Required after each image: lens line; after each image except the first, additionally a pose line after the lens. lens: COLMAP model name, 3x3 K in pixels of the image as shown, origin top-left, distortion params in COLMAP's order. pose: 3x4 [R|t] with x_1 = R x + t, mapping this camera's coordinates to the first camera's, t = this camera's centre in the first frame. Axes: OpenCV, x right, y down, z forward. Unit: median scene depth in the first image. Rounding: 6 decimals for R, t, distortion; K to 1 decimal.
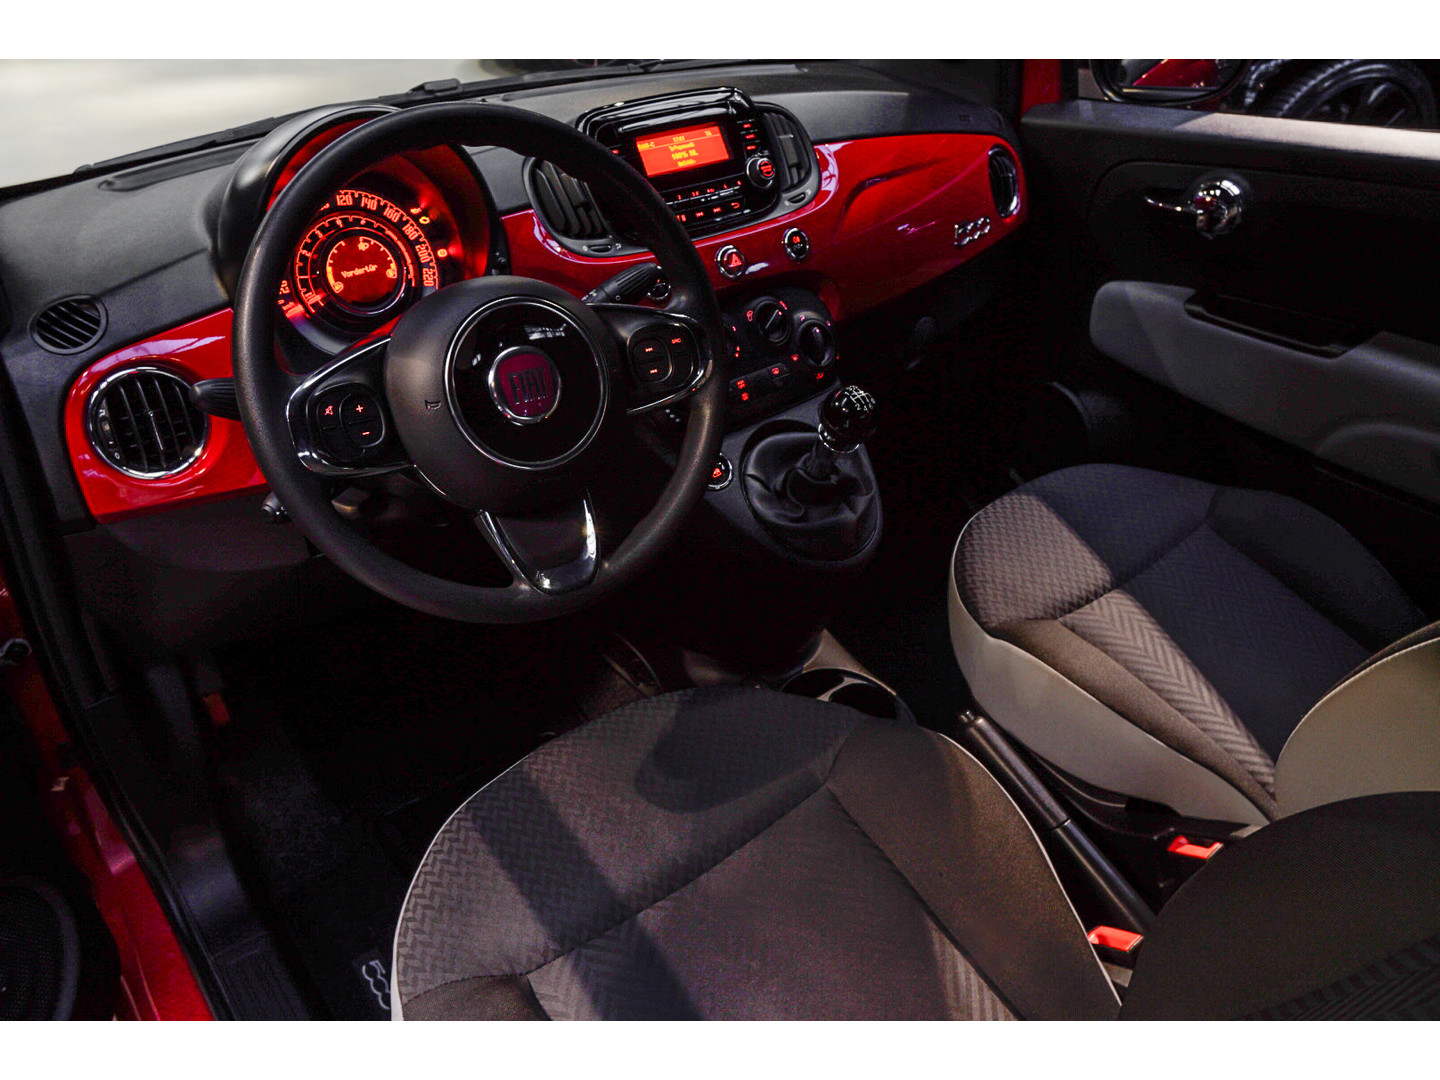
lens RADIAL K [[1133.6, 0, 735.6], [0, 1133.6, 554.6], [0, 0, 1]] dist [-0.126218, 0.098727]
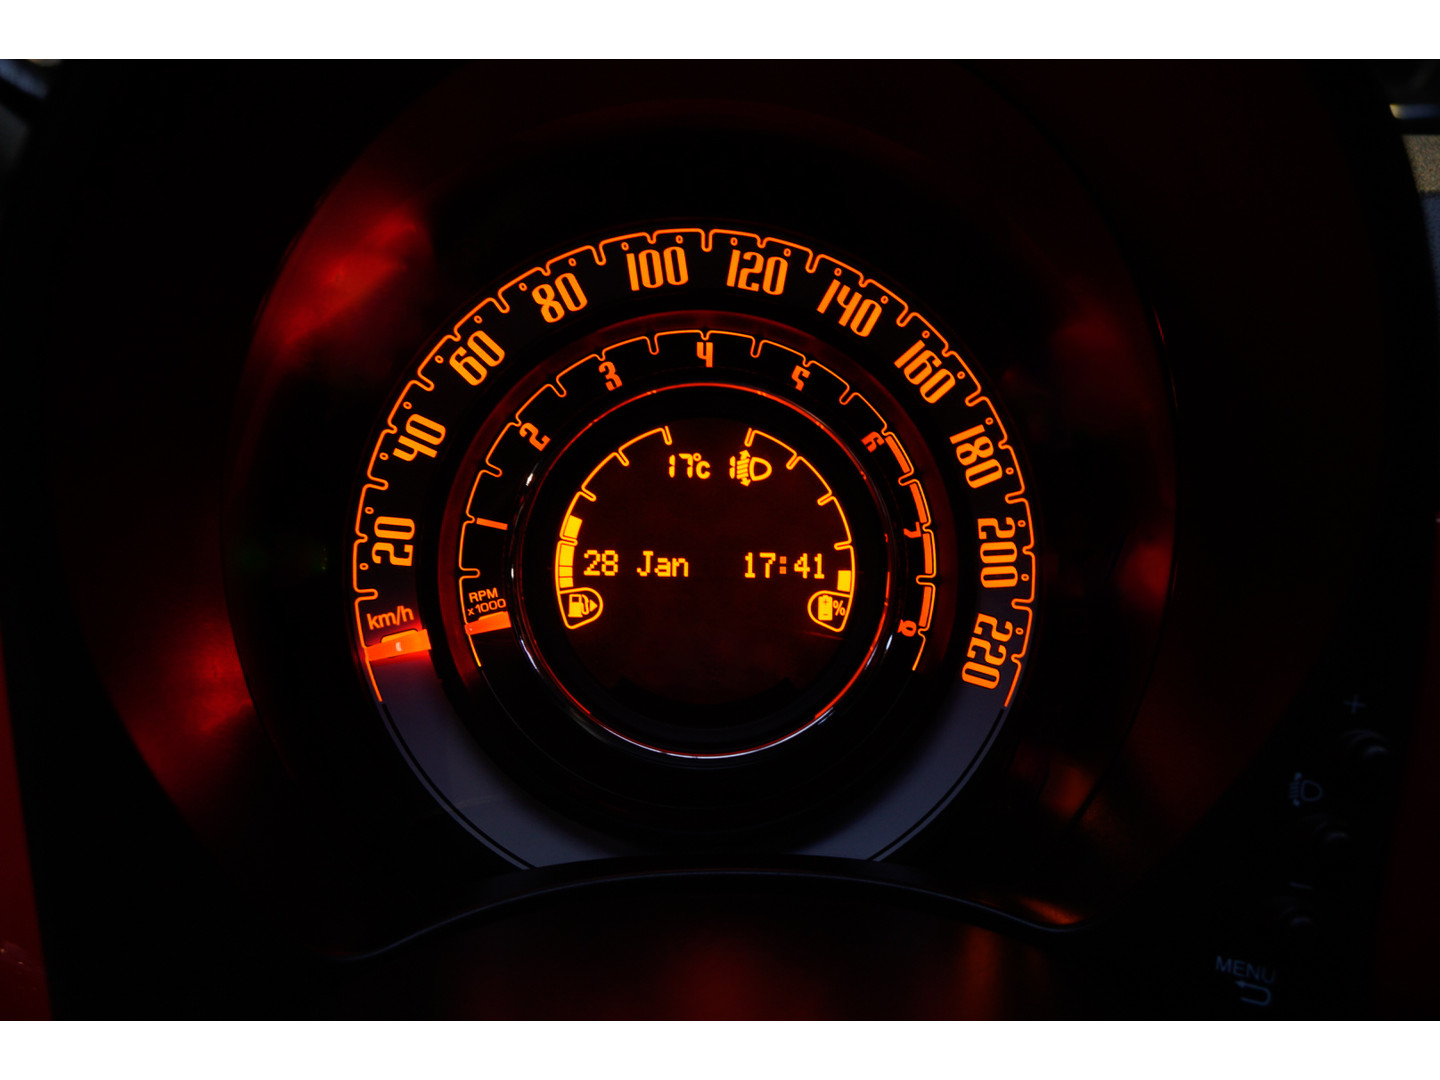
lens RADIAL K [[1132.8, 0, 716.7], [0, 1132.8, 546.0], [0, 0, 1]] dist [-0.010292, -0.000061]
pose [[0.811886, 0.280328, -0.512110, -0.195790], [-0.363598, 0.929081, -0.067862, -0.222743], [0.456768, 0.241299, 0.856235, 0.727909]]
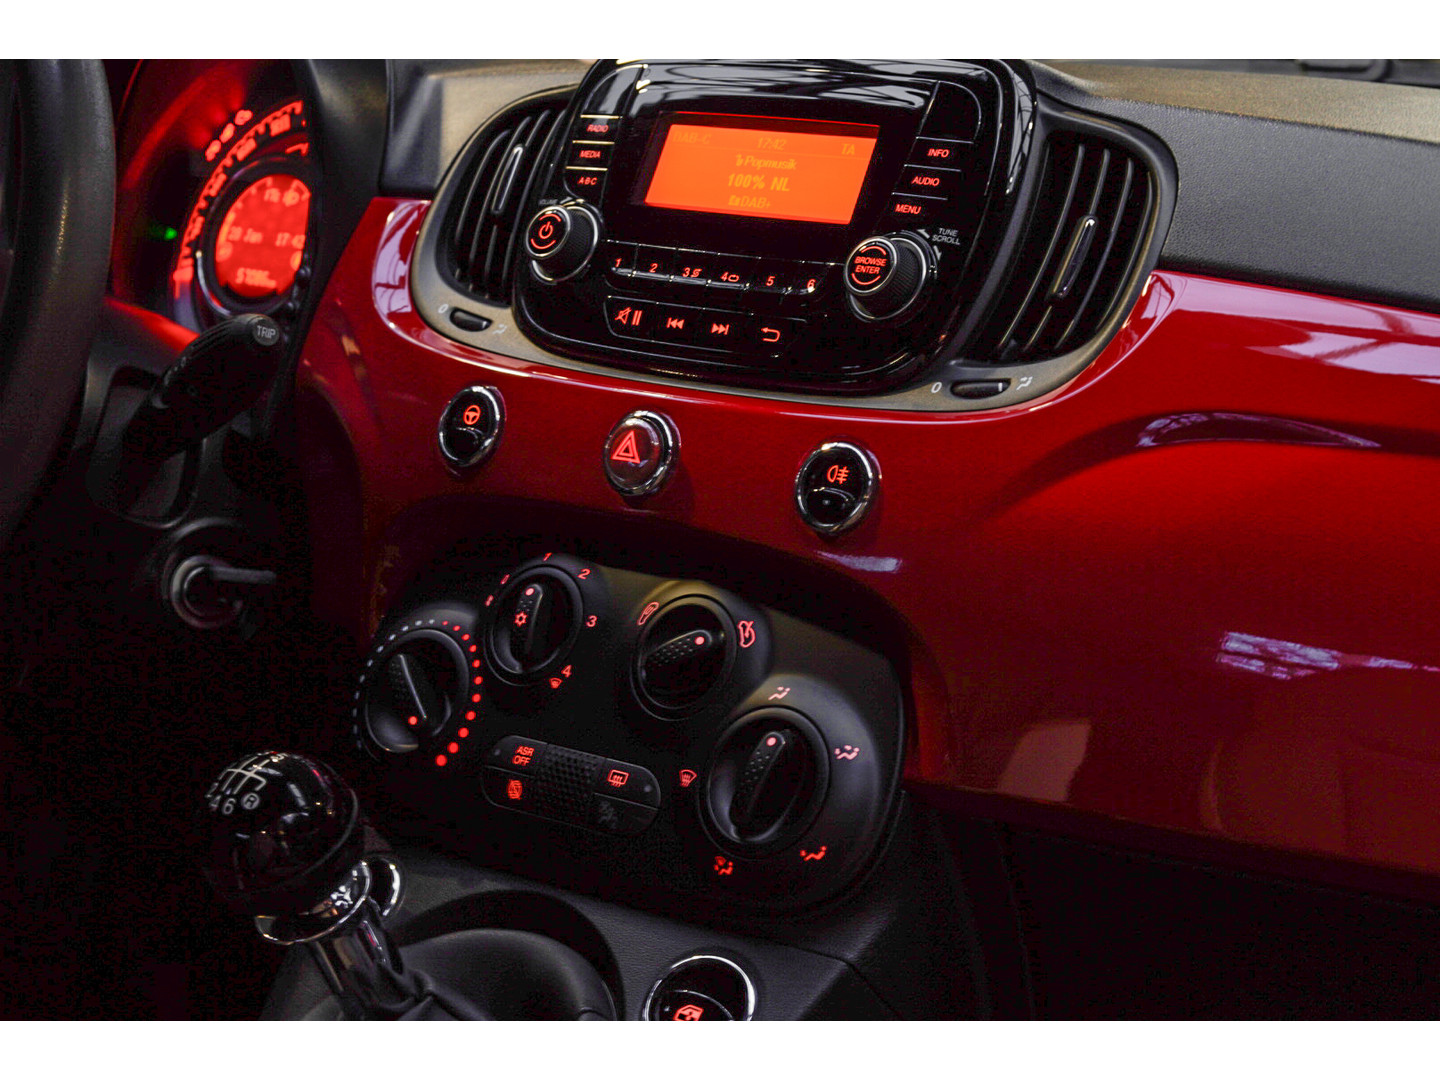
lens RADIAL K [[2918.6, 0, 716.0], [0, 2918.6, 537.5], [0, 0, 1]] dist [0.181094, 0.000000]
pose [[0.186100, 0.242138, -0.952227, 0.954844], [-0.529999, 0.840804, 0.110223, -0.365783], [0.827326, 0.484167, 0.284806, 0.776500]]
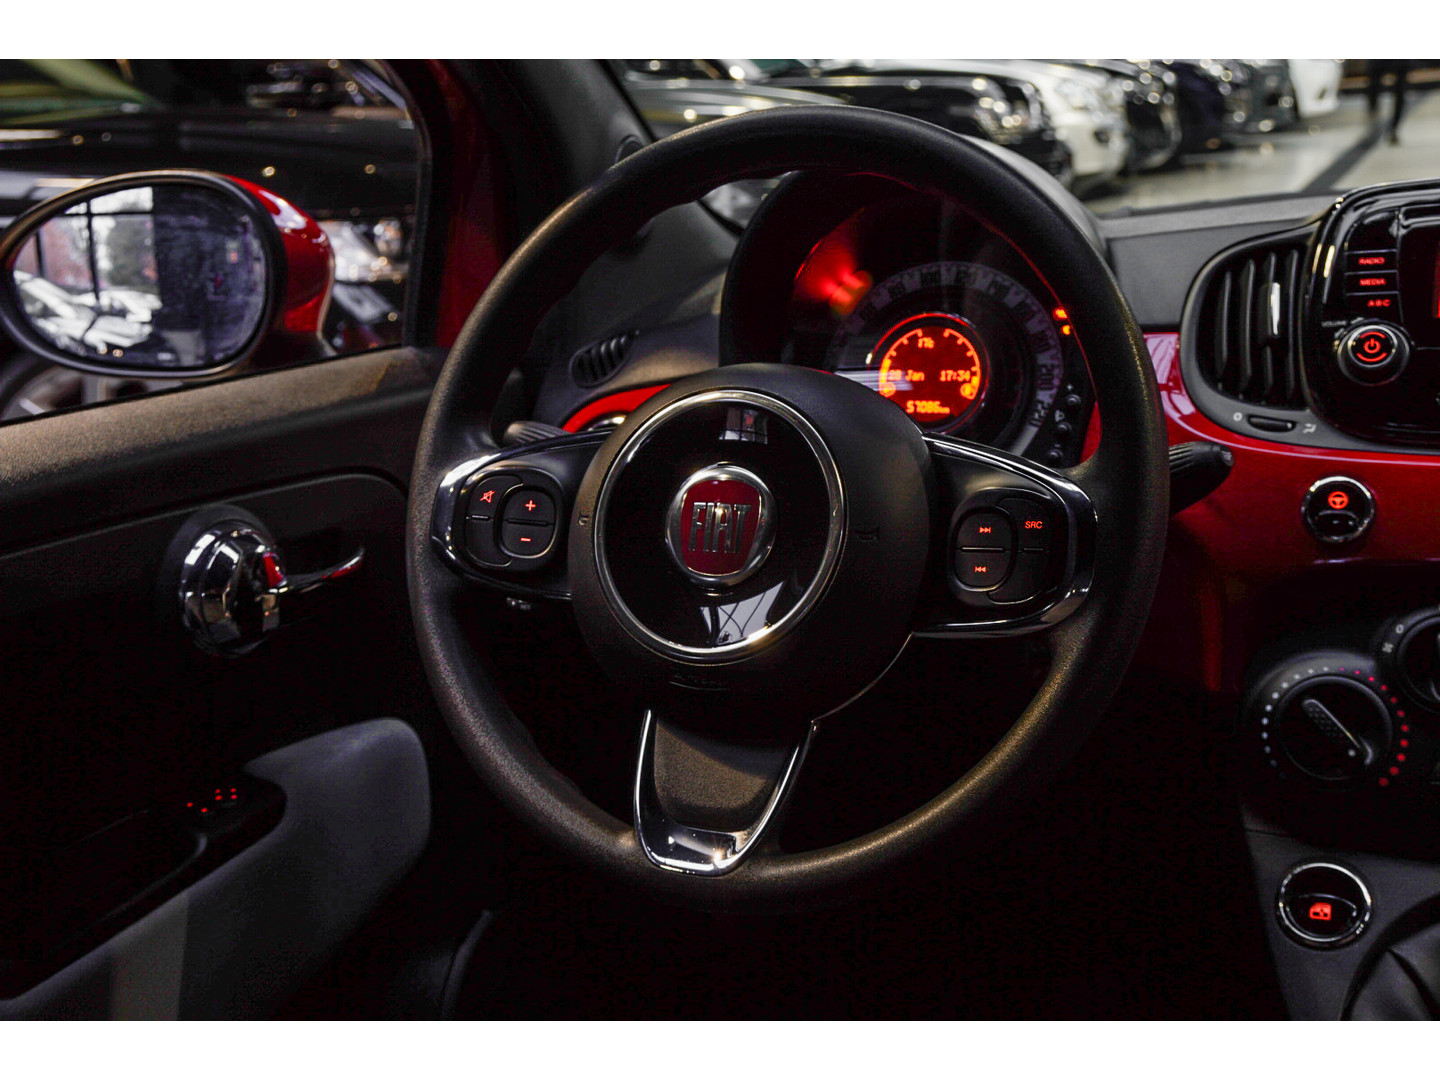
lens RADIAL K [[1575.5, 0, 713.0], [0, 1575.5, 541.9], [0, 0, 1]] dist [0.027831, 0.000000]
pose [[0.422745, 0.235936, -0.874997, 0.433665], [-0.433442, 0.900562, 0.033417, -0.126954], [0.795873, 0.365134, 0.482973, 0.425969]]
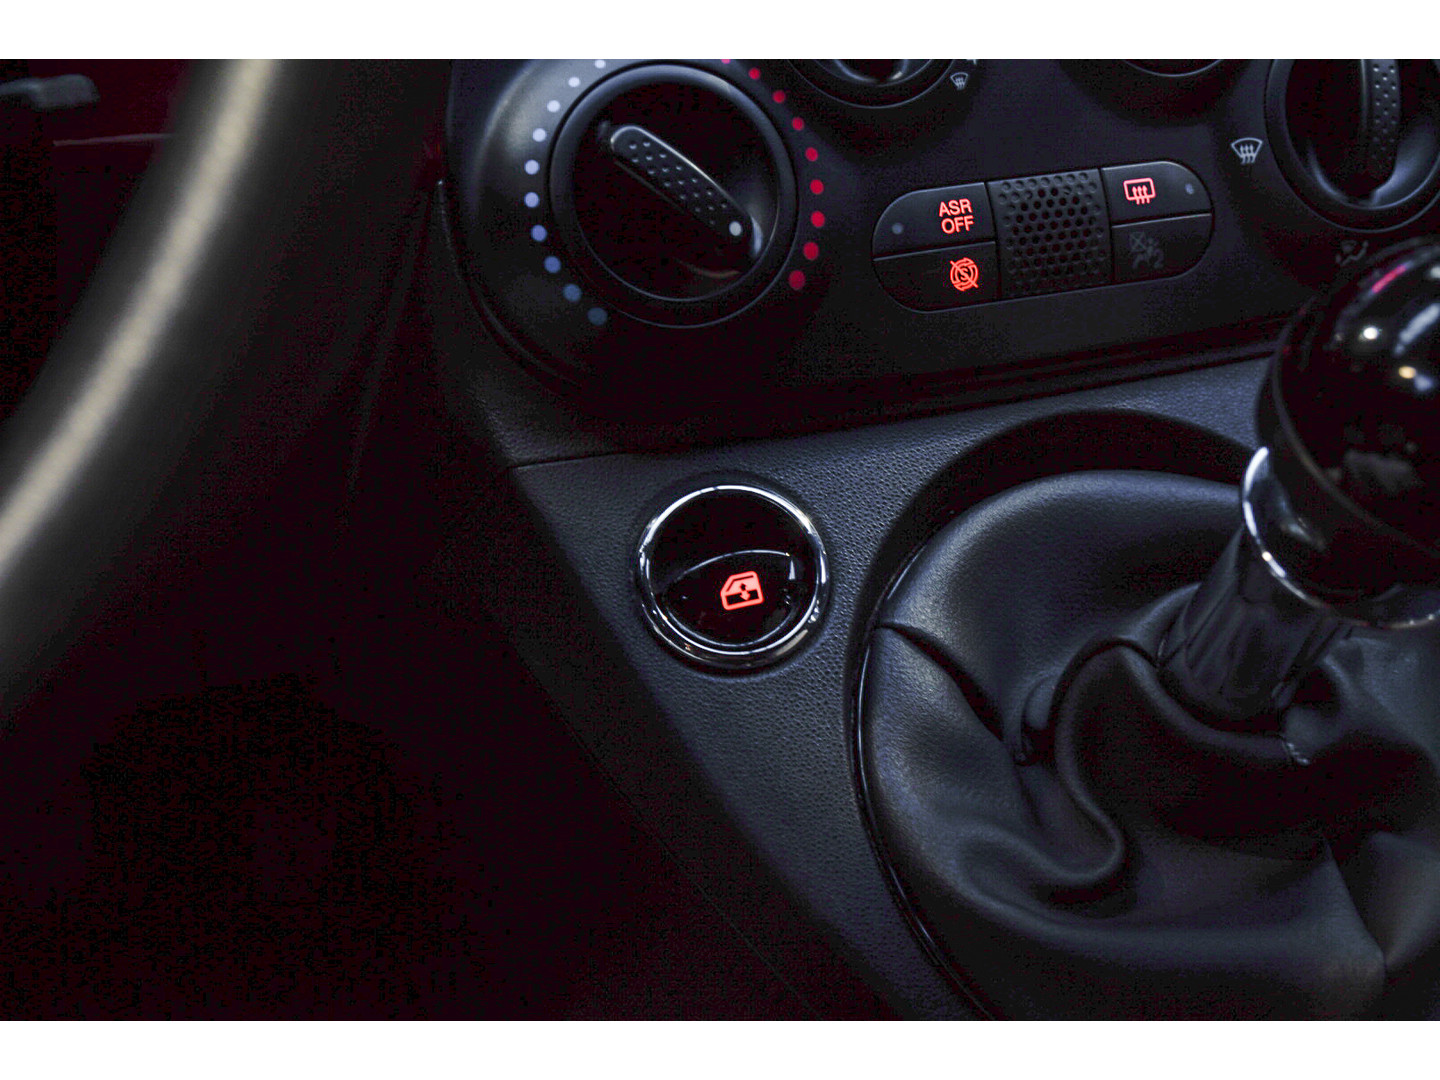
lens RADIAL K [[1762.8, 0, 734.7], [0, 1762.8, 546.1], [0, 0, 1]] dist [0.050390, 0.000000]
pose [[0.938343, 0.190276, -0.288632, 0.079239], [-0.205103, 0.978499, -0.021730, -0.074680], [0.278291, 0.079590, 0.957194, 0.693873]]
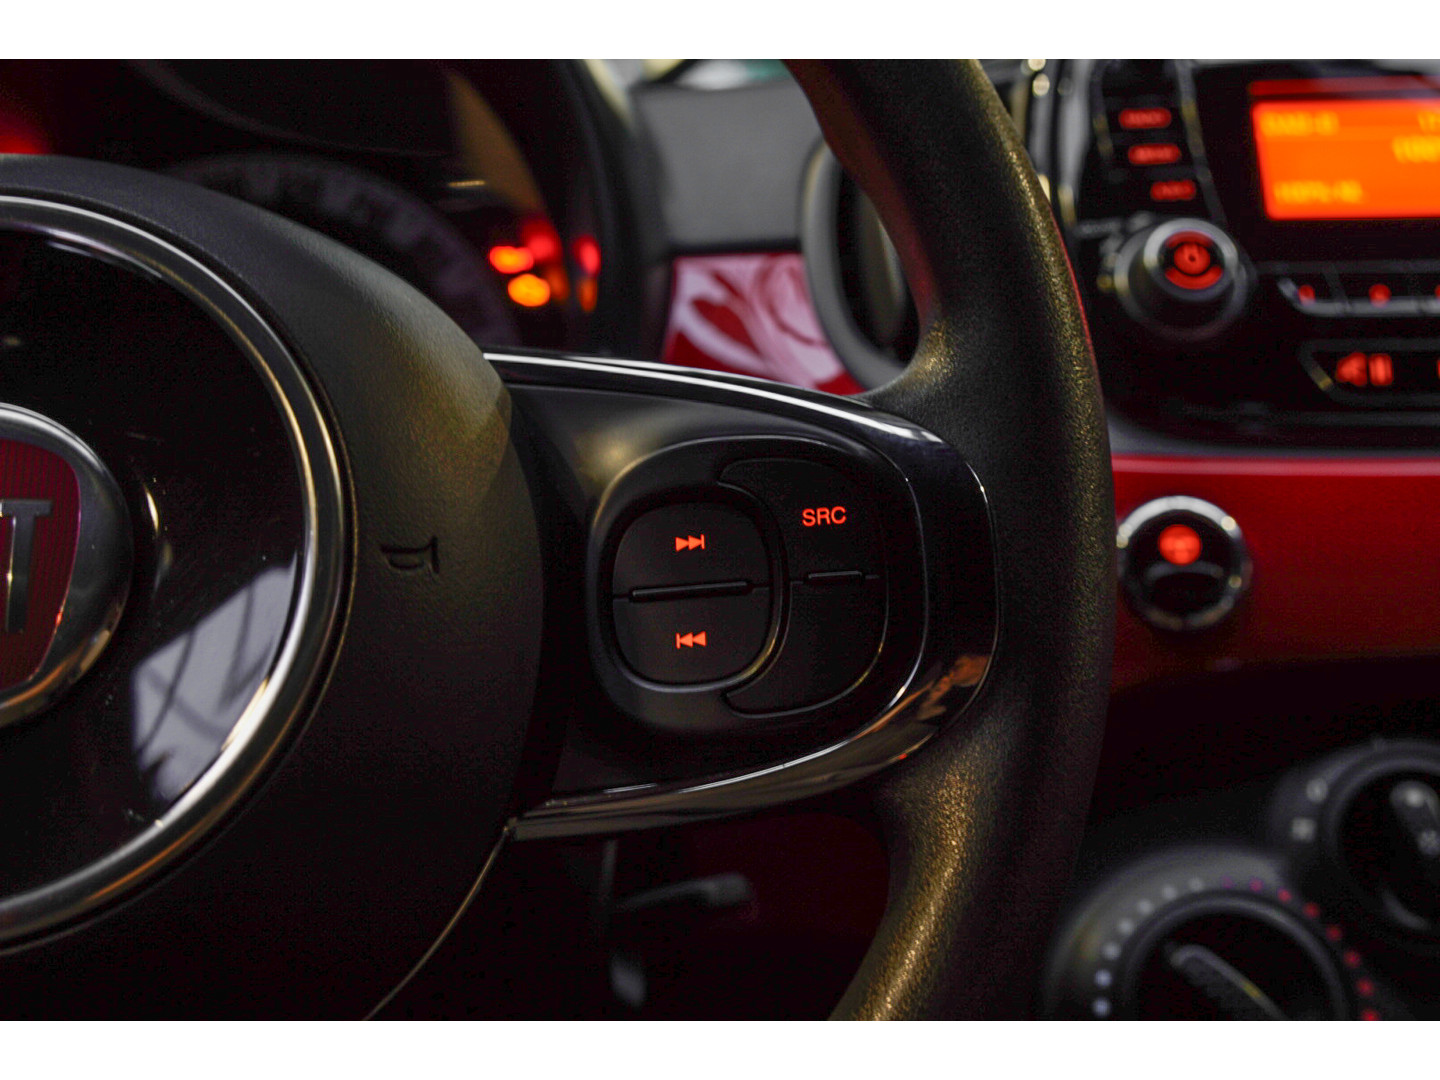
lens RADIAL K [[2301.2, 0, 725.2], [0, 2301.2, 539.0], [0, 0, 1]] dist [0.075643, 0.000000]
pose [[0.807832, 0.088632, -0.582710, 0.149729], [-0.323849, 0.892774, -0.313171, -0.046216], [0.492472, 0.441700, 0.749915, 0.540863]]
